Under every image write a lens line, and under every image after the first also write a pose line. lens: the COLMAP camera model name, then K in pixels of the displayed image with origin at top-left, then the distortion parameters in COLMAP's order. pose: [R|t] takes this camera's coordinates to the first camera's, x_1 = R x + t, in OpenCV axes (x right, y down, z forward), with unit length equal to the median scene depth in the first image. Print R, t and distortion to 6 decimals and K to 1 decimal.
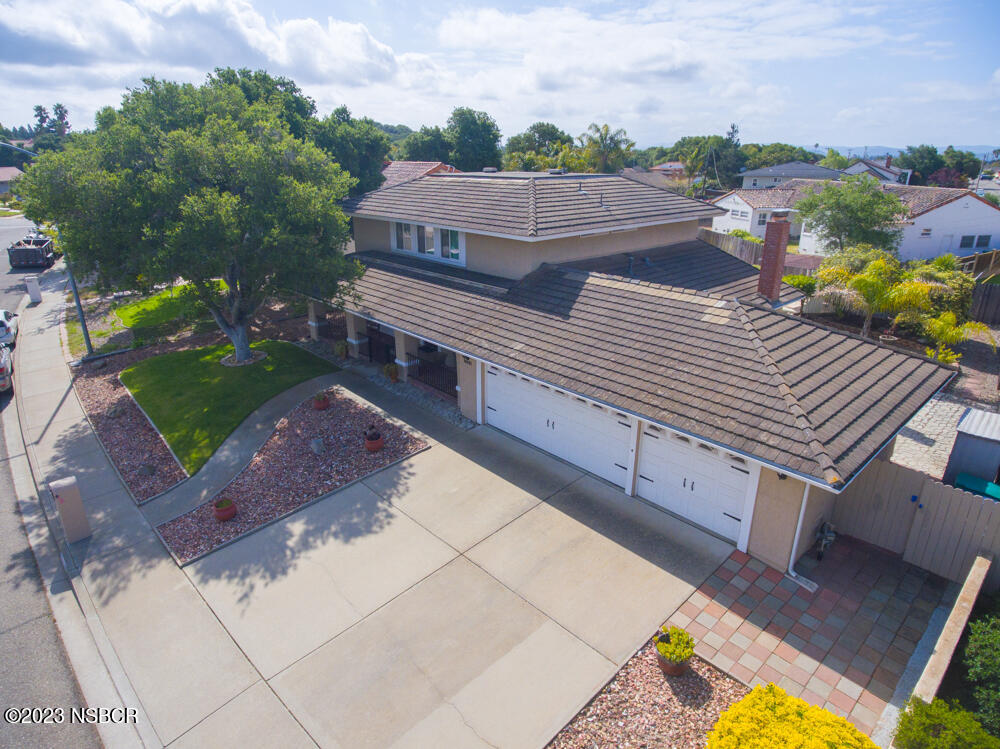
lens RADIAL K [[585.4, 0, 495.5], [0, 585.4, 372.3], [0, 0, 1]] dist [-0.021543, -0.001119]
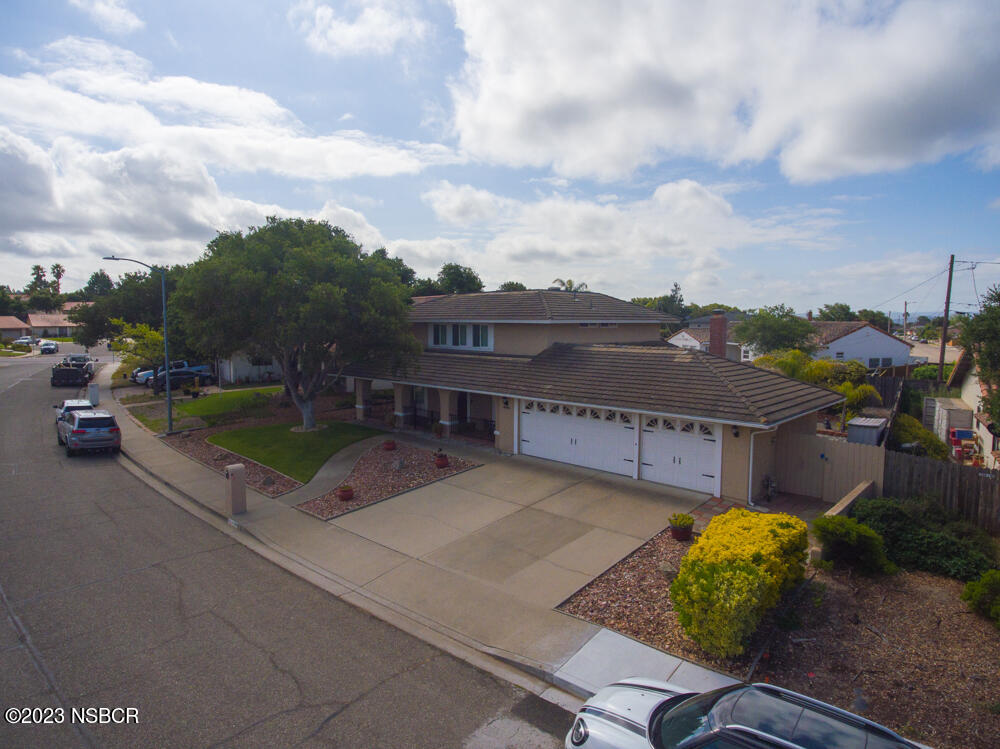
lens RADIAL K [[585.4, 0, 496.8], [0, 585.4, 372.7], [0, 0, 1]] dist [-0.043884, 0.024567]
pose [[0.997735, -0.002646, 0.067219, -0.145328], [0.020192, 0.964930, -0.261731, 0.235130], [-0.064169, 0.262495, 0.962797, -0.291488]]
